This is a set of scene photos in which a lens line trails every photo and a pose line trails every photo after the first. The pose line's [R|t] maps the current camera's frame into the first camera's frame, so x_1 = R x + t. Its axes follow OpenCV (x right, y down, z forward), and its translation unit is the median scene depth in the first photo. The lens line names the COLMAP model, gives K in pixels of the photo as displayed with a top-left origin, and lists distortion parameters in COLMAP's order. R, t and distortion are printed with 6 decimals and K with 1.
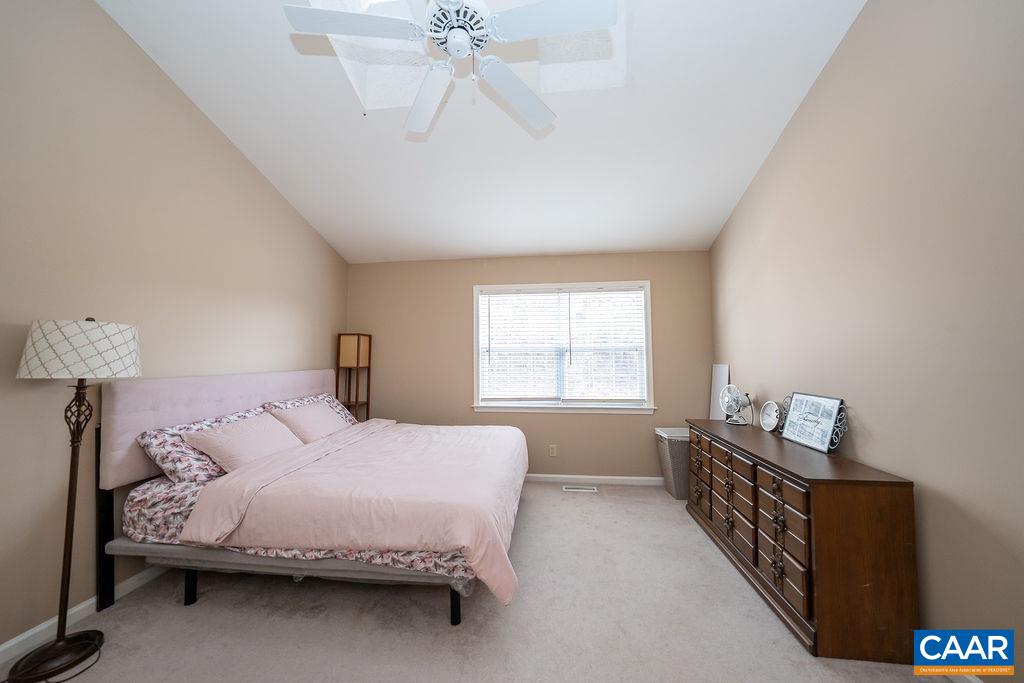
lens RADIAL K [[363.7, 0, 506.7], [0, 363.7, 334.1], [0, 0, 1]] dist [-0.027828, 0.006424]
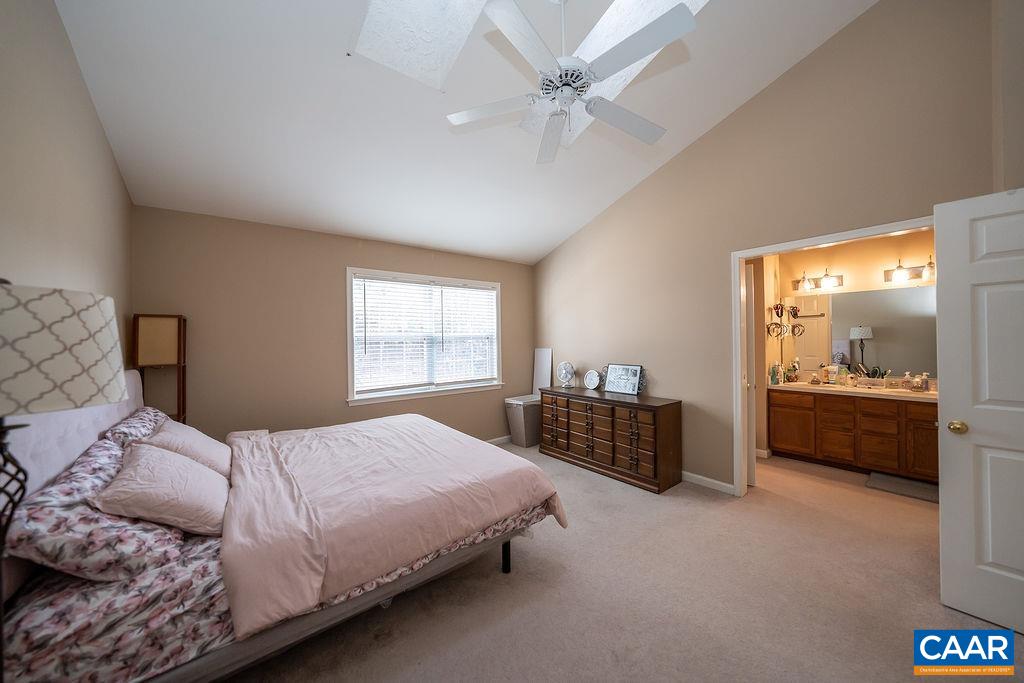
lens RADIAL K [[356.5, 0, 512.1], [0, 356.5, 337.1], [0, 0, 1]] dist [-0.027340, 0.006369]
pose [[0.700641, -0.001048, 0.713513, -0.699342], [-0.032329, 0.998925, 0.033213, -0.004730], [-0.712781, -0.046338, 0.699854, 0.149821]]
